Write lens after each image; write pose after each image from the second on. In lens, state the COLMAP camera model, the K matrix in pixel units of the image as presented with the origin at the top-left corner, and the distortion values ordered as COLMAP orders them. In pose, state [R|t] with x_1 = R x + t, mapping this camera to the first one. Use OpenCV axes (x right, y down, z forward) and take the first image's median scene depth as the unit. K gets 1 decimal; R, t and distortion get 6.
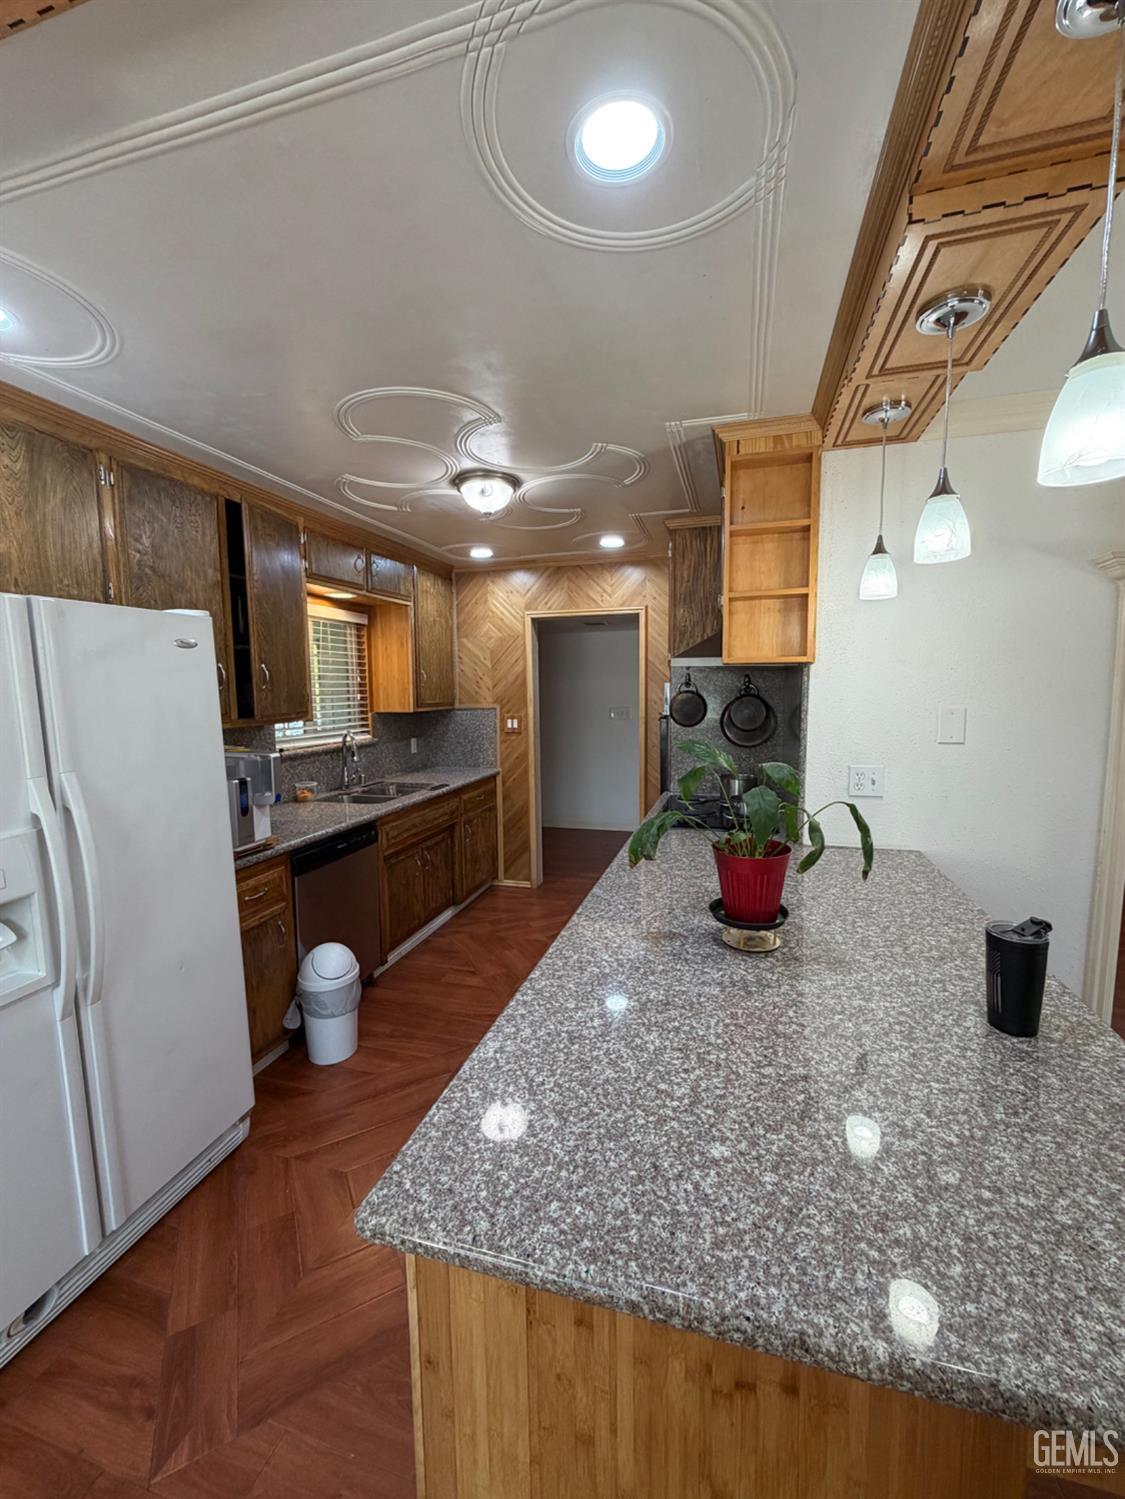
lens RADIAL K [[596.7, 0, 562.5], [0, 596.7, 749.5], [0, 0, 1]] dist [-0.000943, 0.000218]
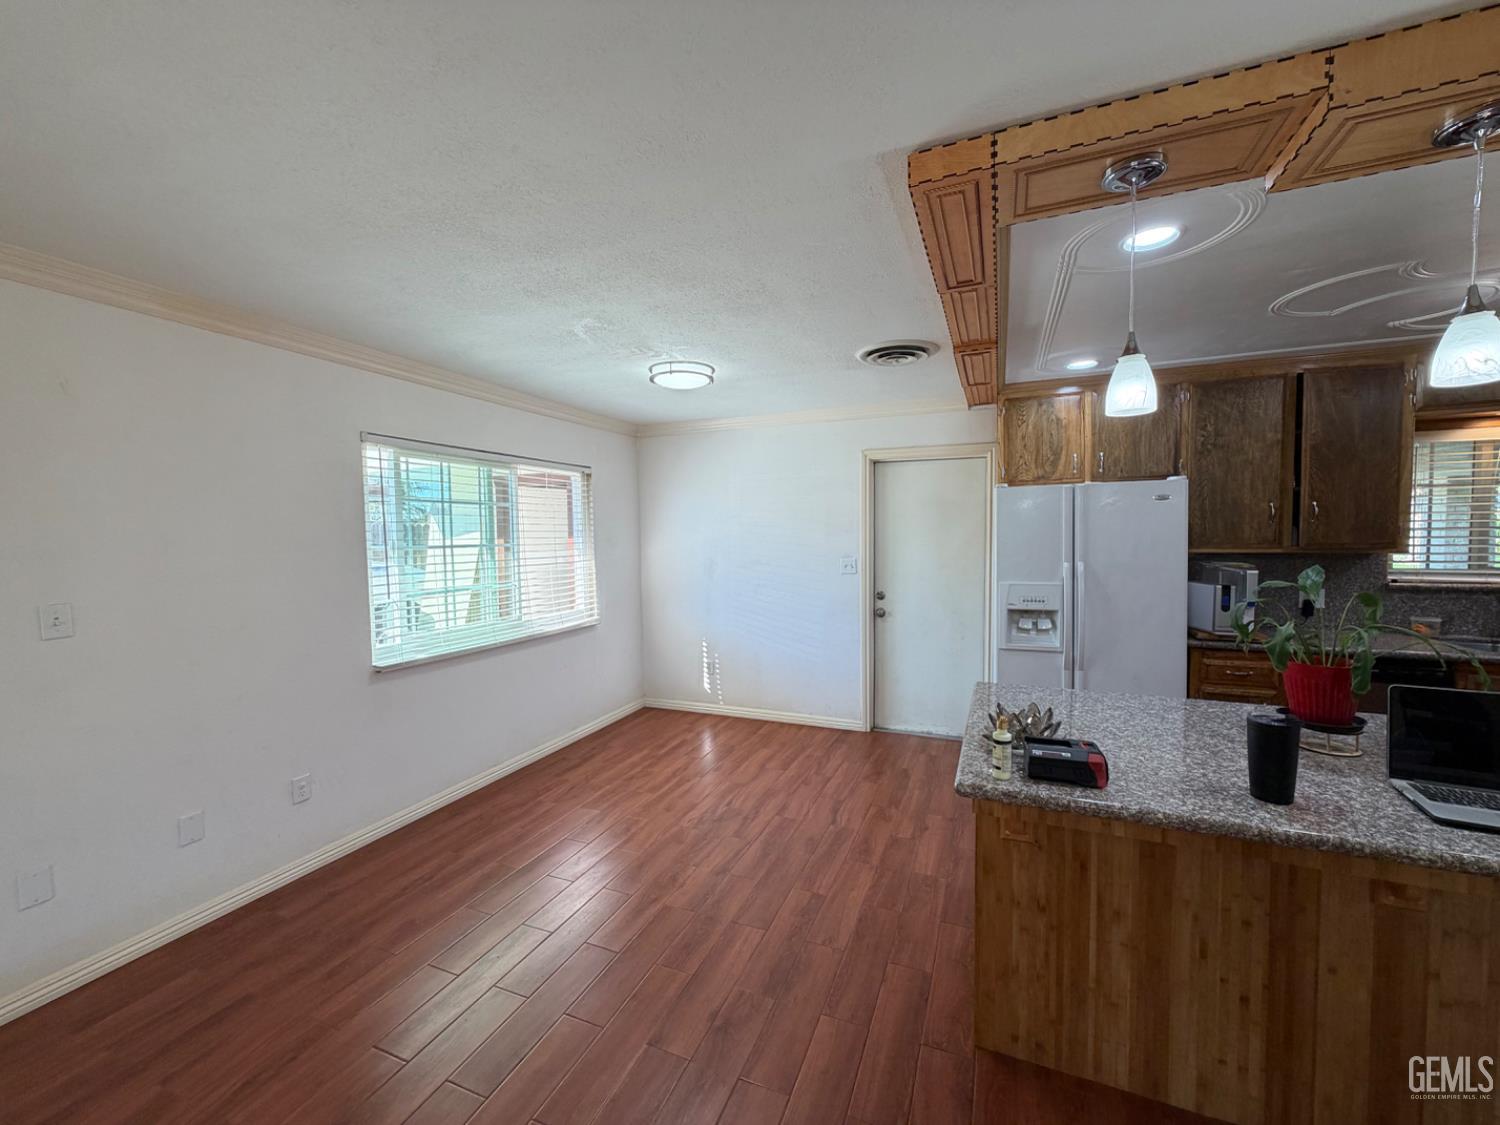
lens RADIAL K [[597.1, 0, 753.0], [0, 597.1, 563.5], [0, 0, 1]] dist [-0.000943, 0.000218]
pose [[-0.106533, 0.063147, -0.992302, 1.020728], [-0.093037, 0.992970, 0.073178, -0.000892], [0.989947, 0.100117, -0.099909, 0.013345]]
